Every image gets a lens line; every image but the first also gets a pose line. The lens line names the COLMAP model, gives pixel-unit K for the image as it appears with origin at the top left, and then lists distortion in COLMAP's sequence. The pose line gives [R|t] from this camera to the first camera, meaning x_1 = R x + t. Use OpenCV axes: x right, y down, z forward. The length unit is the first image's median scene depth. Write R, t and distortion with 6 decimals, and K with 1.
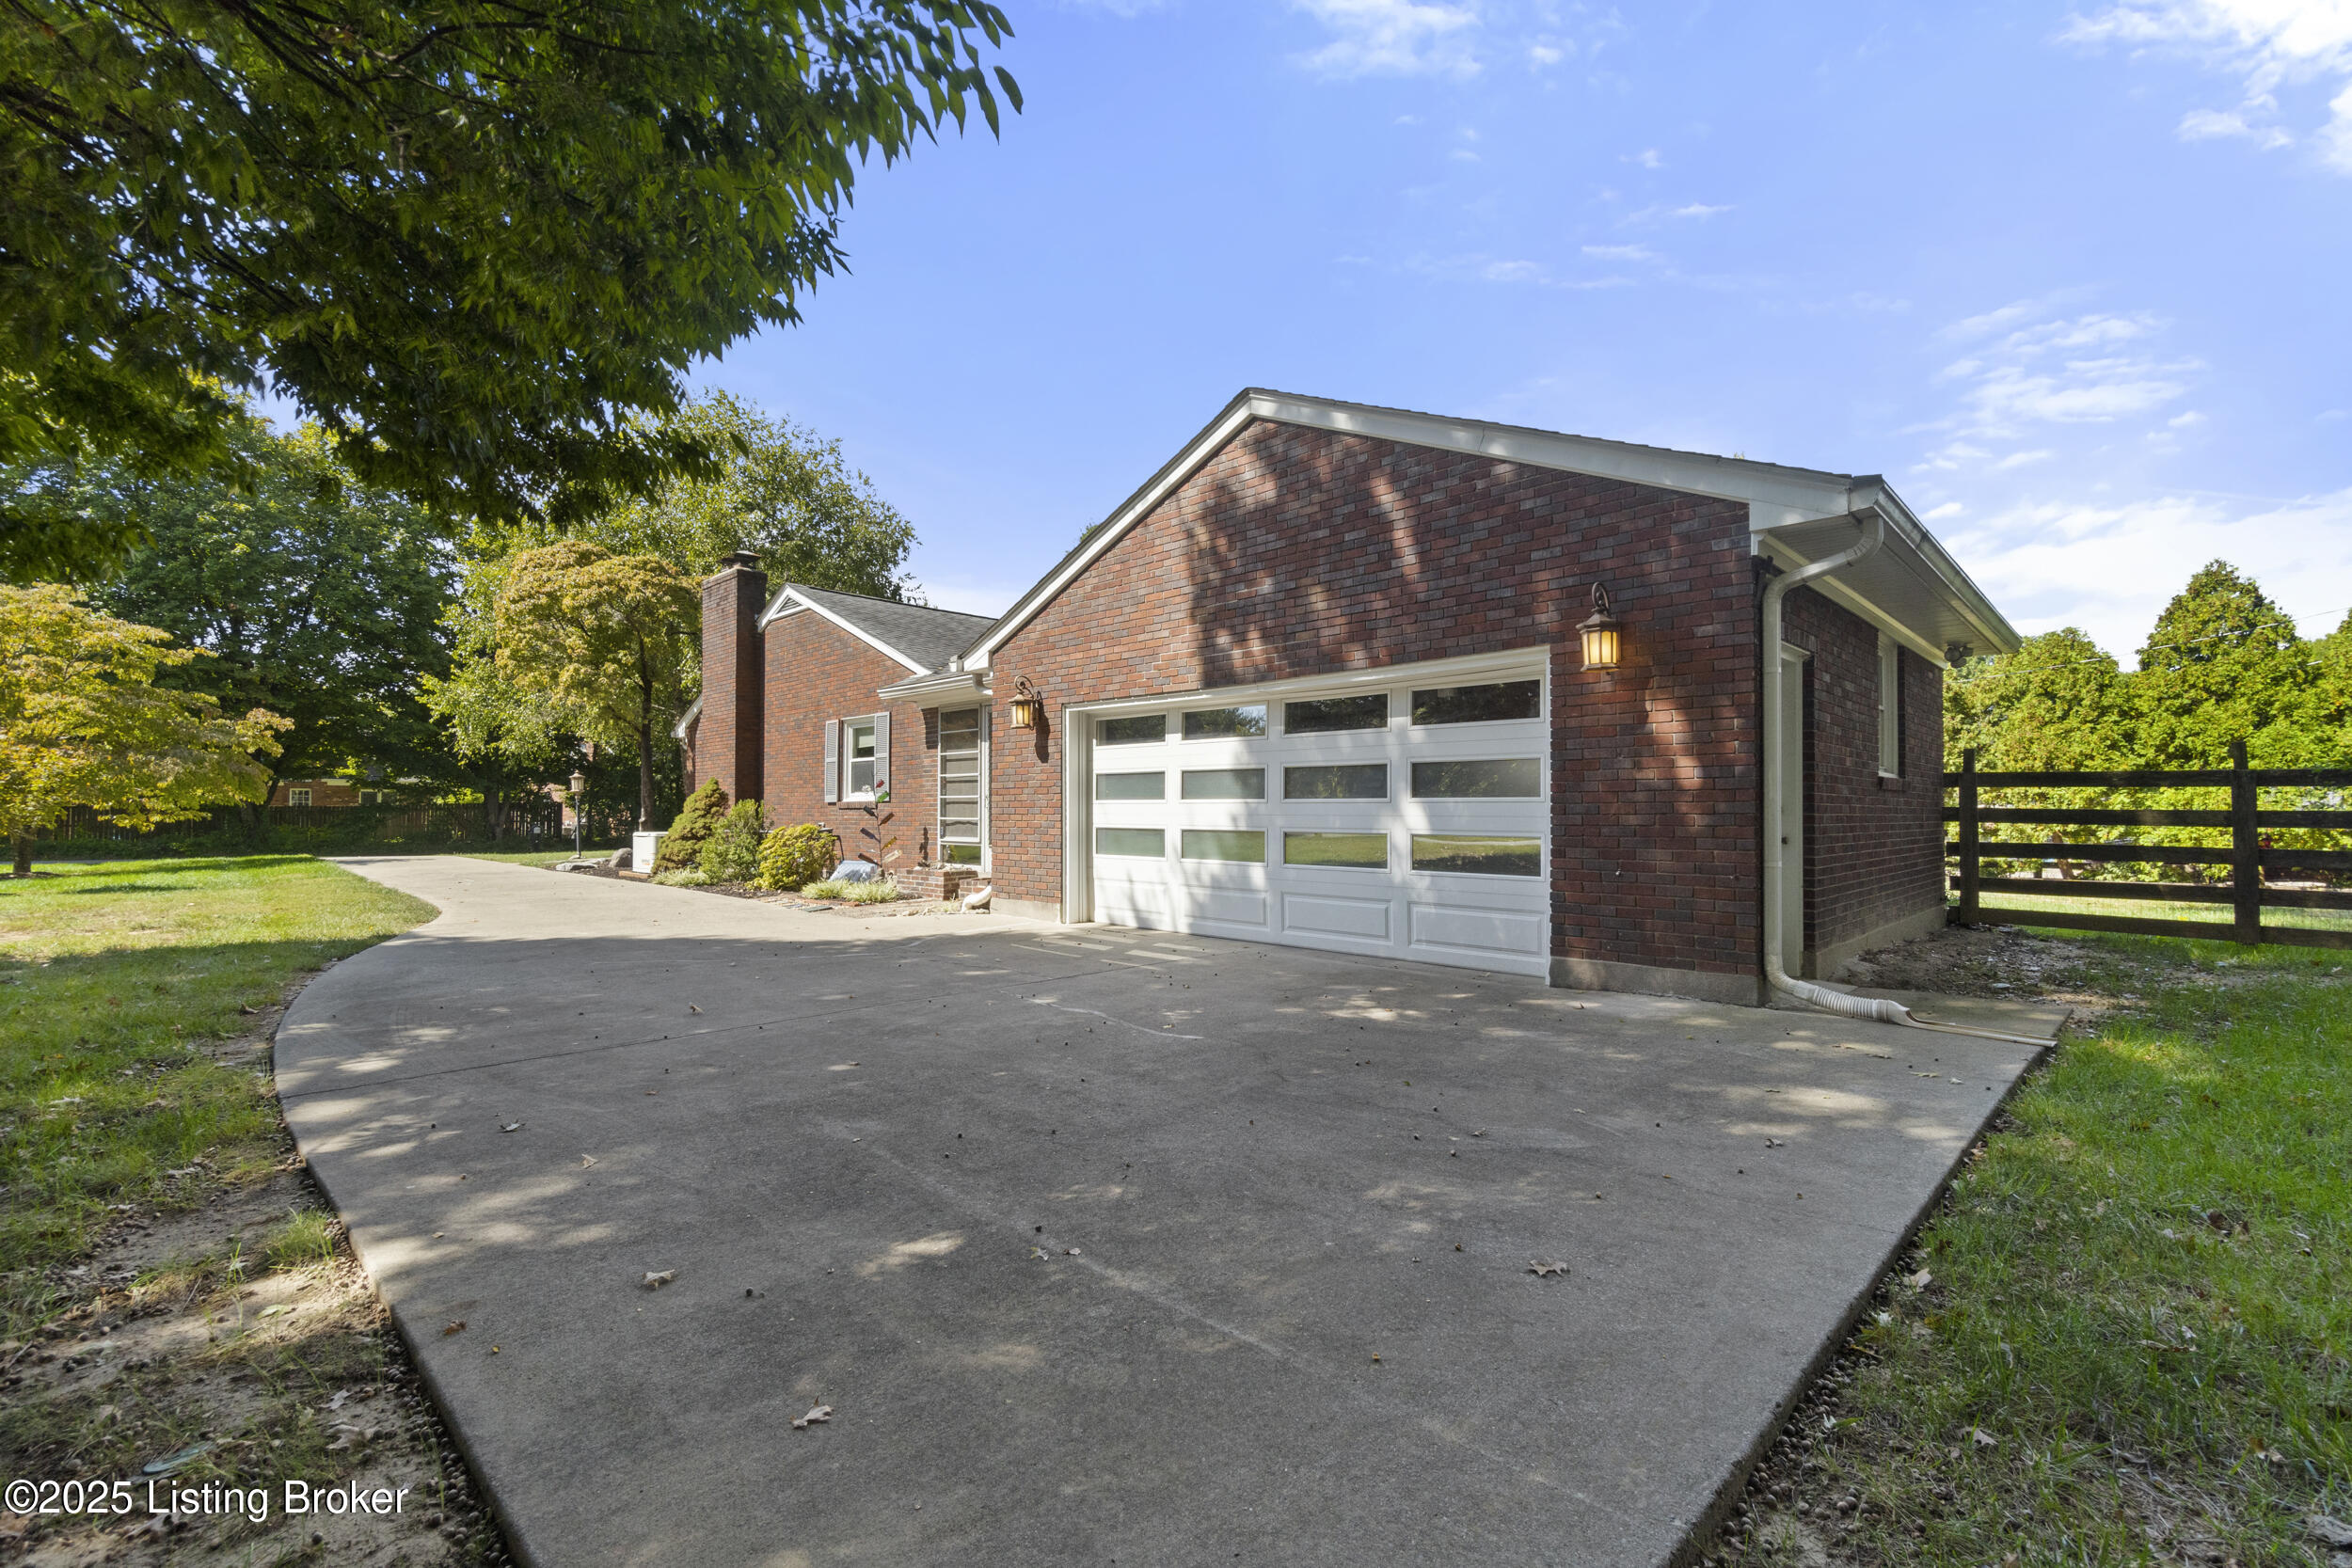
lens RADIAL K [[1031.0, 0, 1176.0], [0, 1031.0, 784.0], [0, 0, 1]] dist [0.002256, 0.000180]
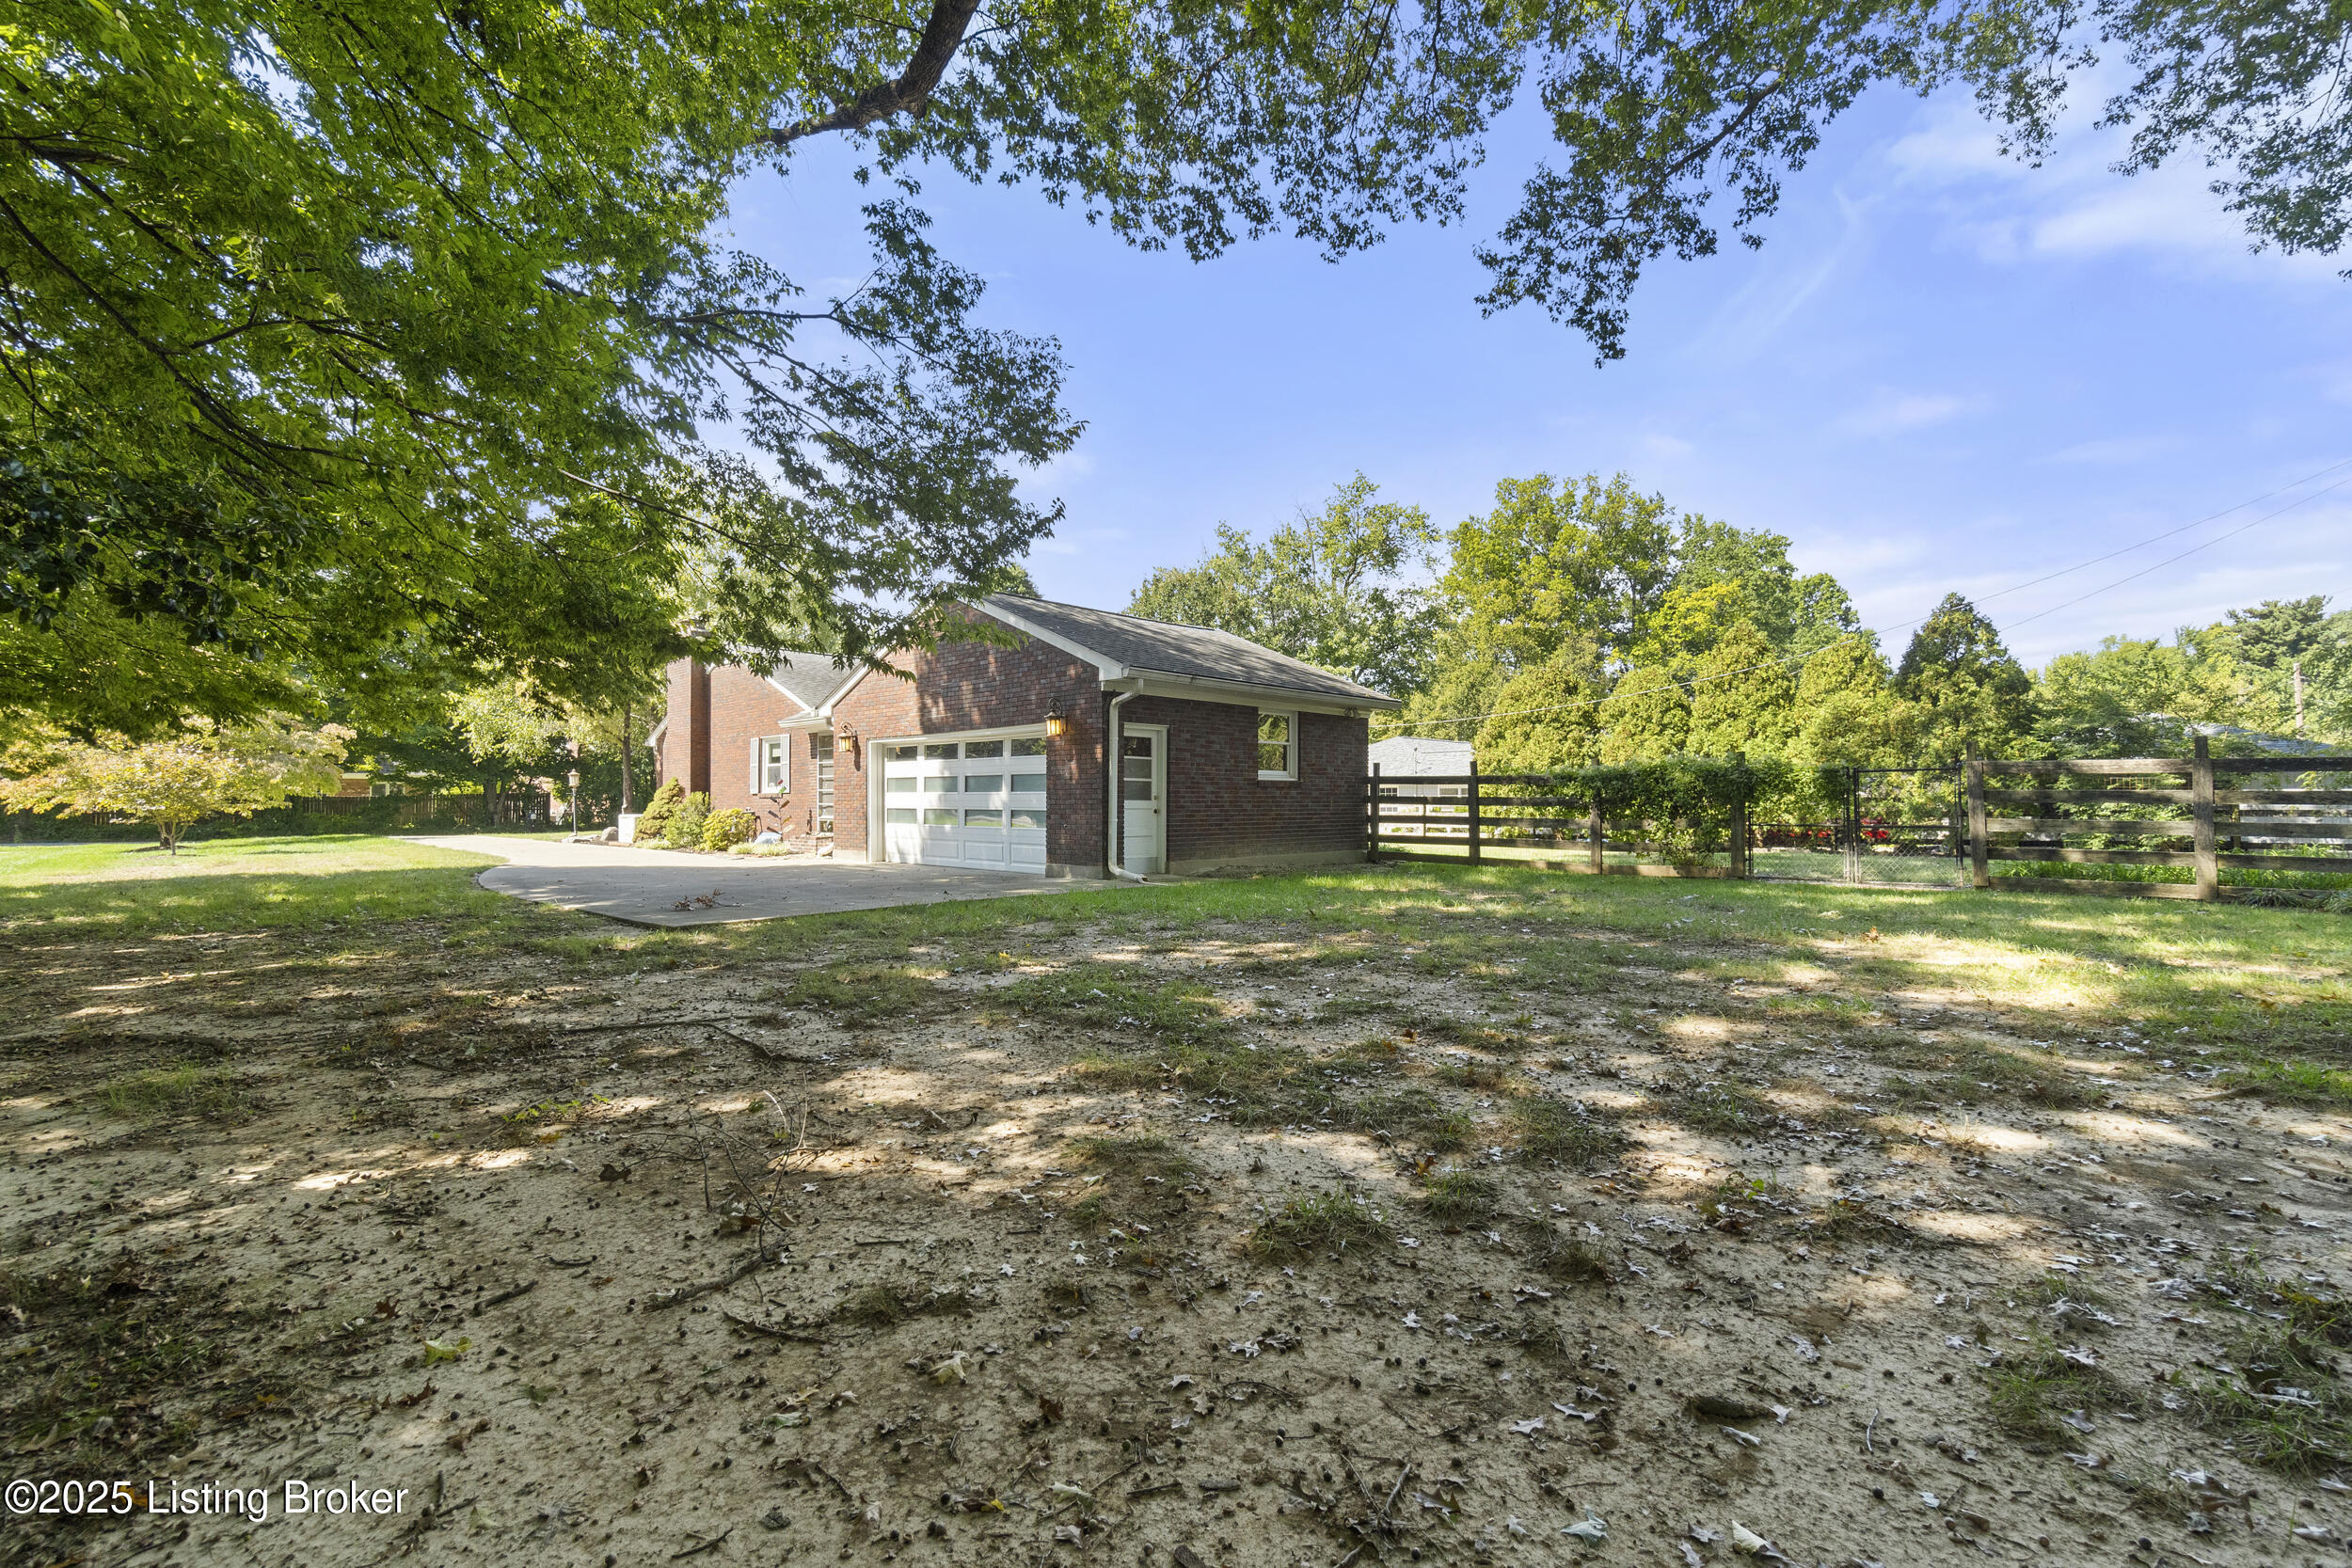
lens RADIAL K [[1031.0, 0, 1176.0], [0, 1031.0, 784.0], [0, 0, 1]] dist [0.002256, 0.000180]
pose [[0.999815, -0.002156, 0.019091, 0.258607], [0.001941, 0.999935, 0.011273, -0.012011], [-0.019114, -0.011234, 0.999754, -0.524792]]
